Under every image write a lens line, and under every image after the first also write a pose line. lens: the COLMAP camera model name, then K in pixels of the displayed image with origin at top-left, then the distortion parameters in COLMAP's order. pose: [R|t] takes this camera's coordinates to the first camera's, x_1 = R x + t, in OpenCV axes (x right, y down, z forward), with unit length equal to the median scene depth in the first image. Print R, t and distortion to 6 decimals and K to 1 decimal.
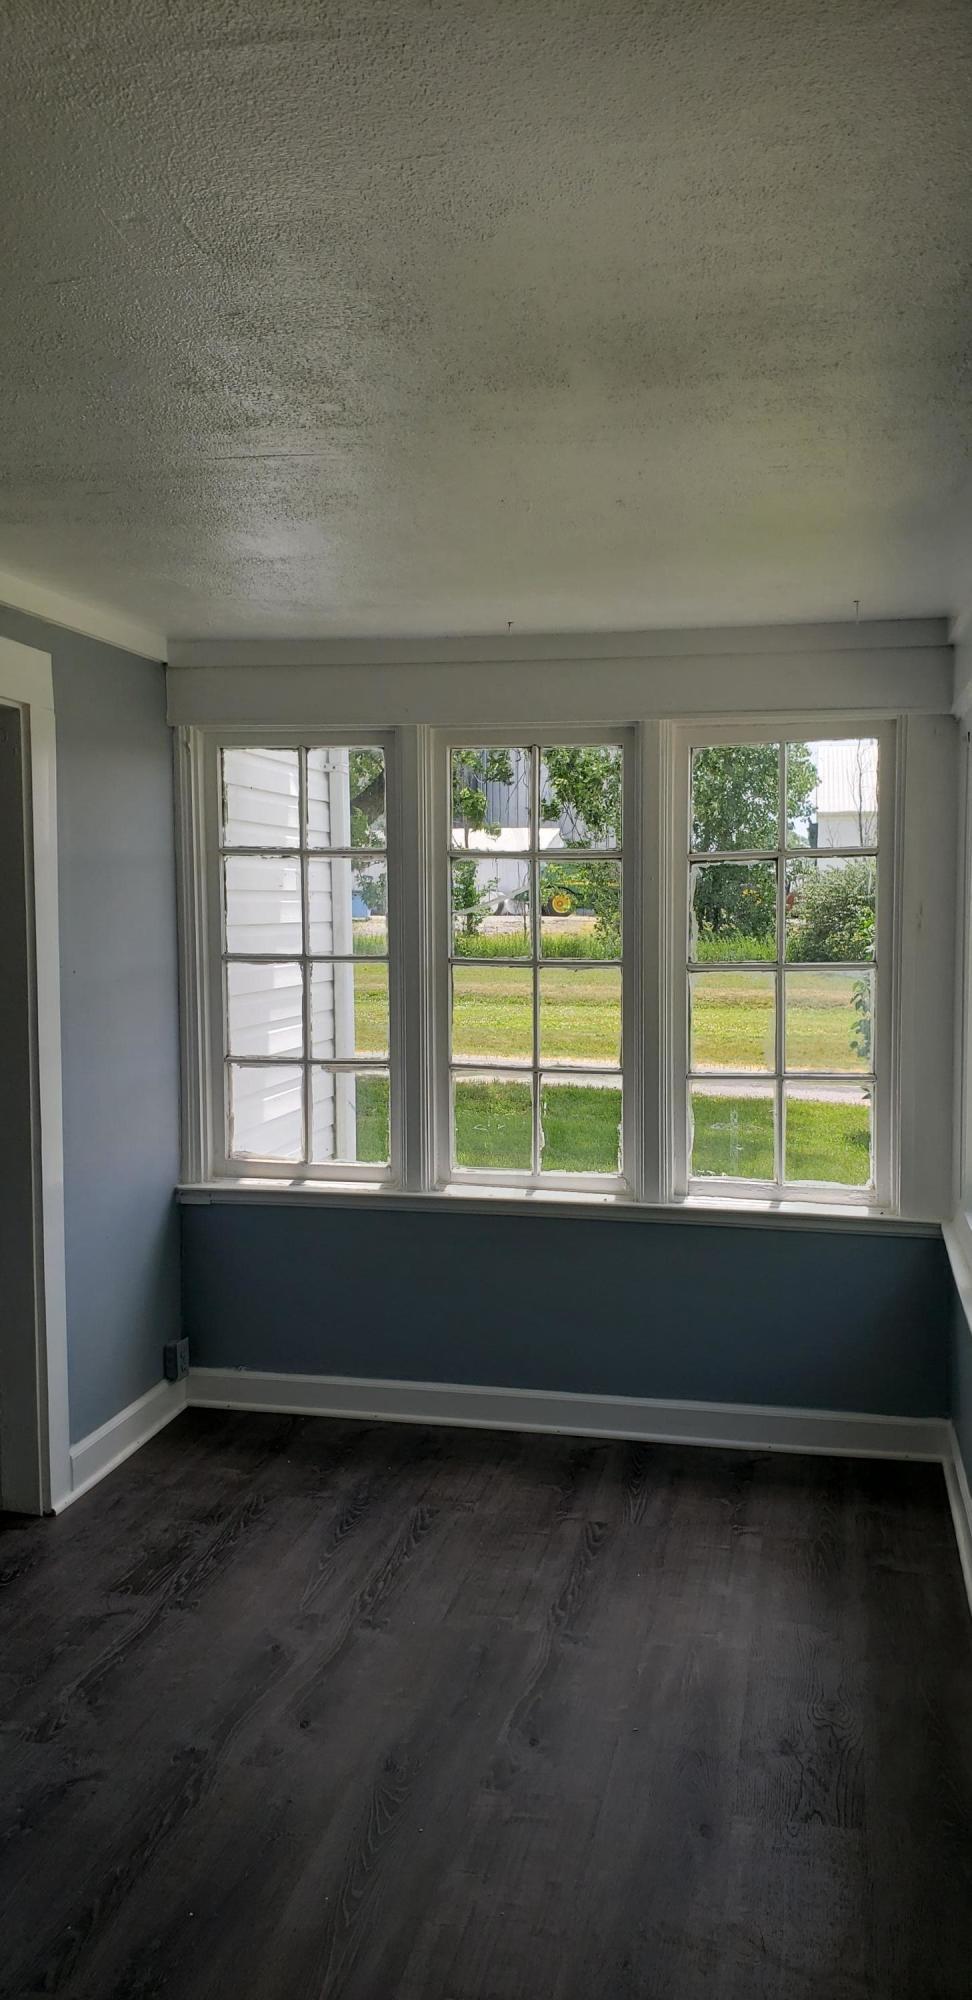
lens RADIAL K [[1512.1, 0, 495.3], [0, 1512.1, 993.8], [0, 0, 1]] dist [-0.006514, -0.004306]
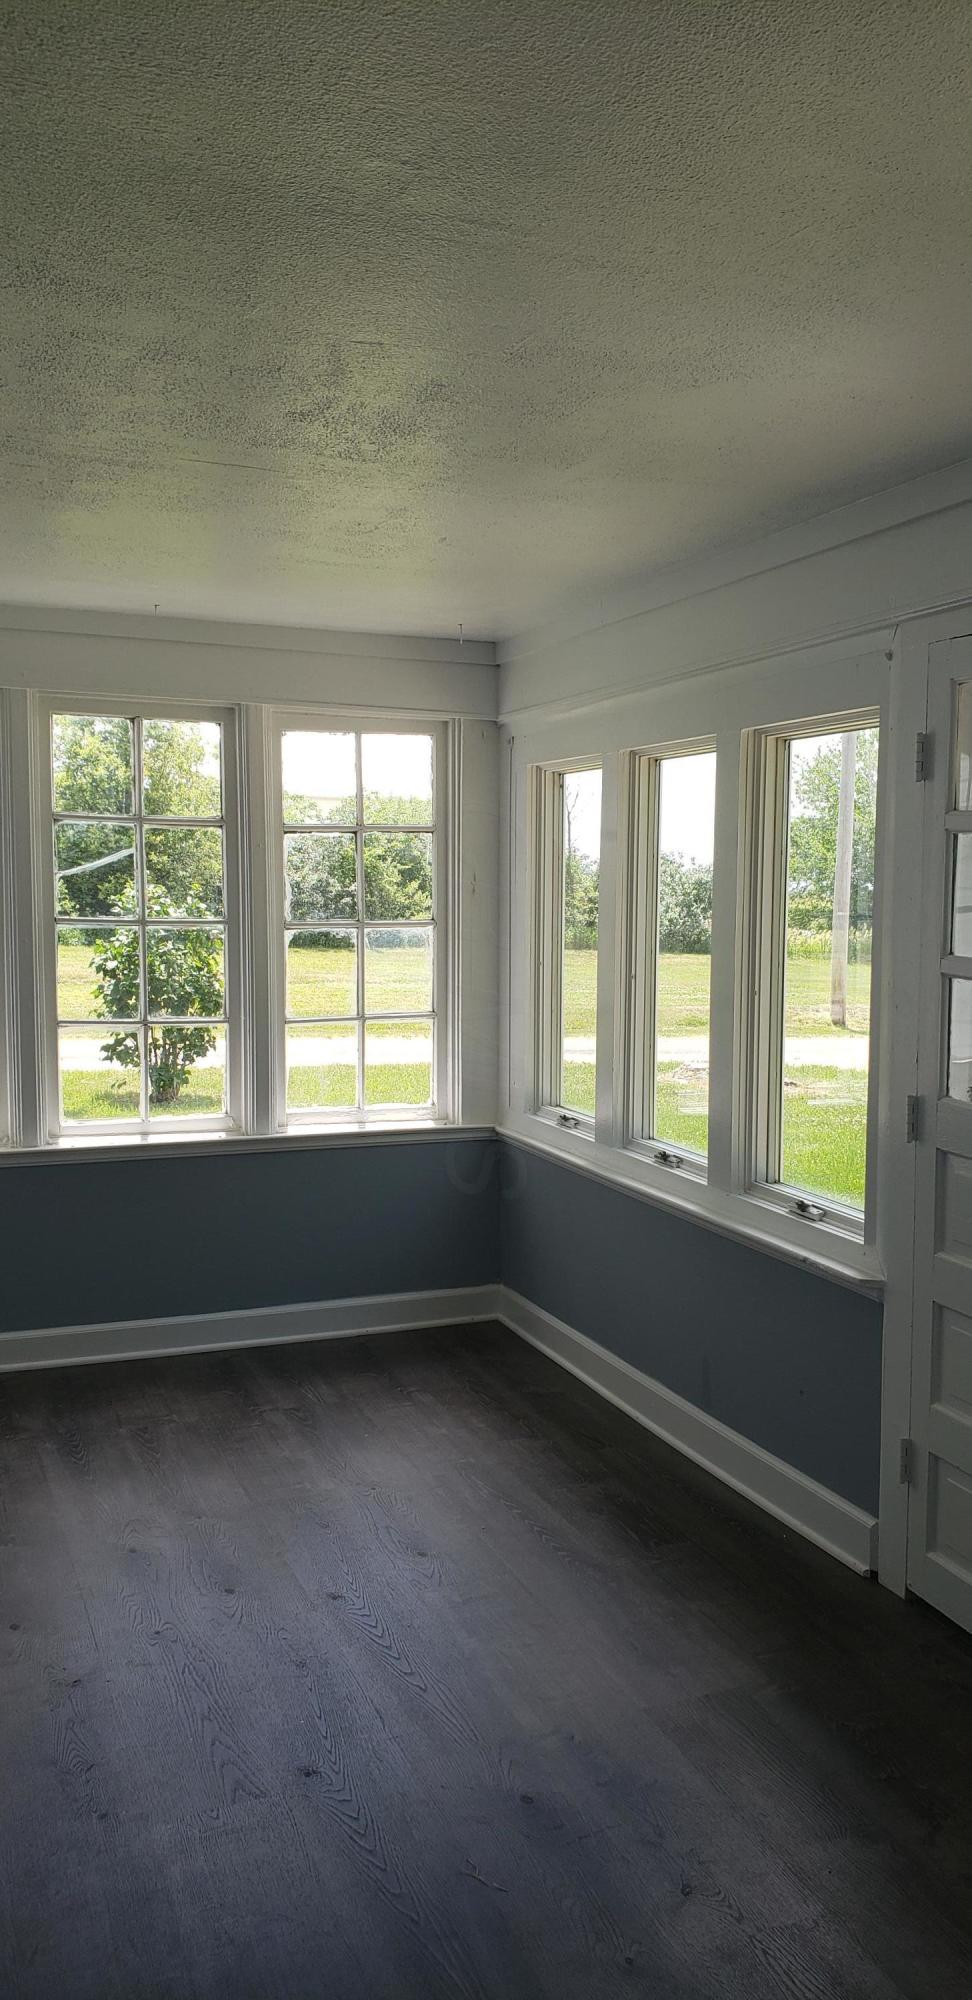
lens RADIAL K [[1512.1, 0, 497.0], [0, 1512.1, 996.4], [0, 0, 1]] dist [-0.006514, -0.004306]
pose [[0.820496, -0.029321, 0.570900, -0.401881], [0.017663, 0.999507, 0.025950, 0.009304], [-0.571380, -0.011208, 0.820609, -0.023872]]
